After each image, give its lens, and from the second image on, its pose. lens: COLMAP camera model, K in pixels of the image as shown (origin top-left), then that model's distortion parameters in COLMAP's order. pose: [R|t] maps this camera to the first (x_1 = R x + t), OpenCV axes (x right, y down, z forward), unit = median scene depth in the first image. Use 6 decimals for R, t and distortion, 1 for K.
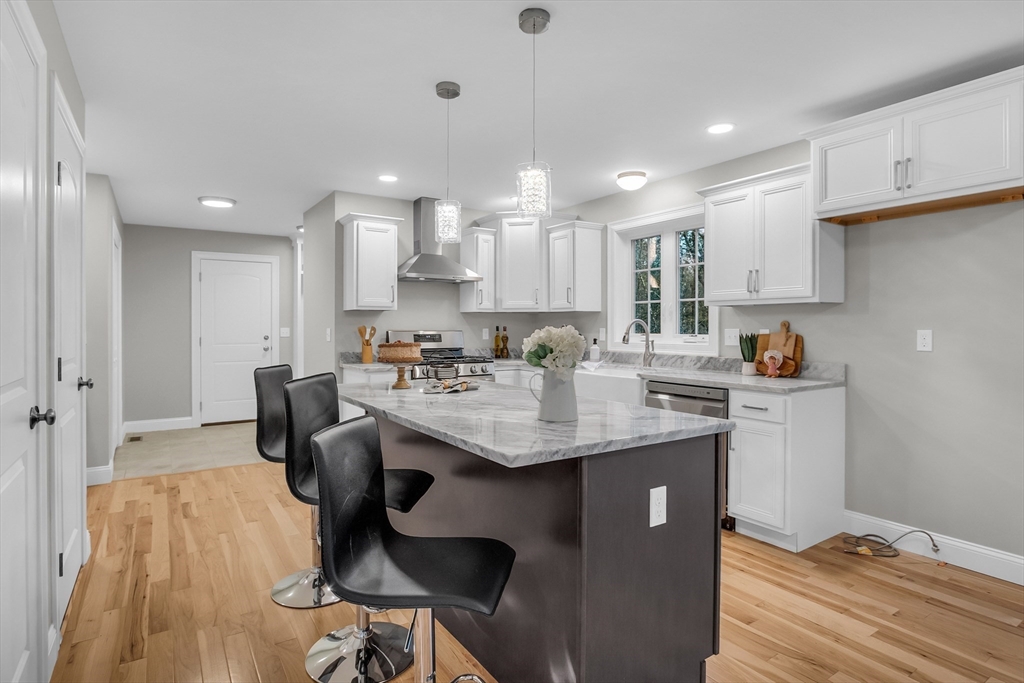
lens RADIAL K [[543.3, 0, 512.0], [0, 543.3, 341.5], [0, 0, 1]] dist [-0.000390, -0.000017]
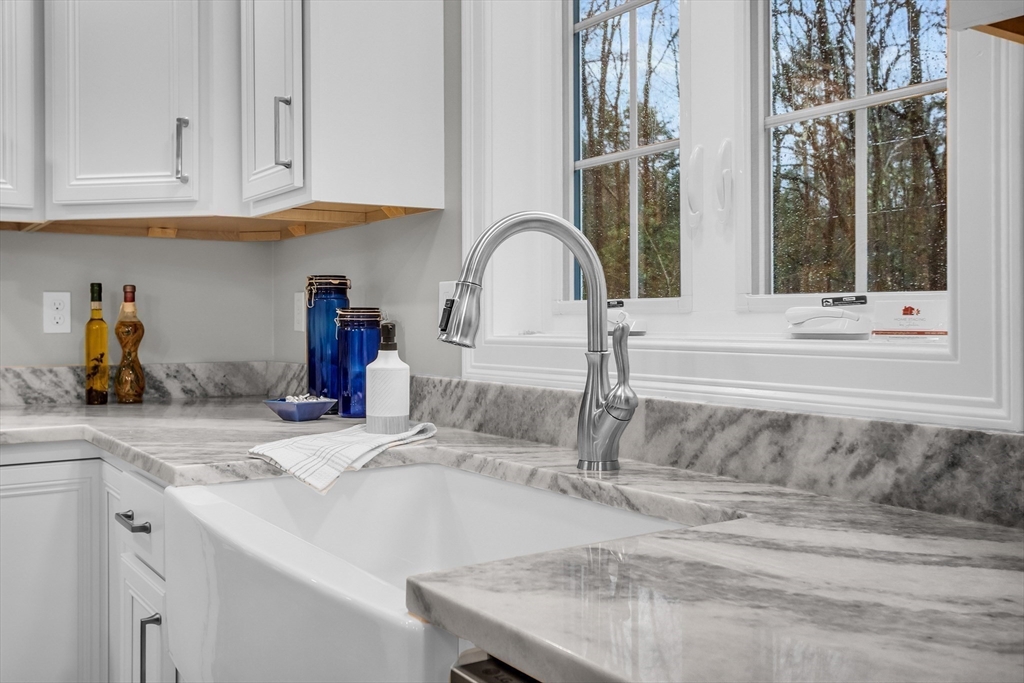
lens RADIAL K [[967.0, 0, 512.0], [0, 967.0, 341.5], [0, 0, 1]] dist [-0.003182, 0.000163]
pose [[0.999912, 0.000711, 0.013265, 0.210567], [-0.000592, 0.999959, -0.008982, 0.005448], [-0.013271, 0.008973, 0.999872, 0.653633]]
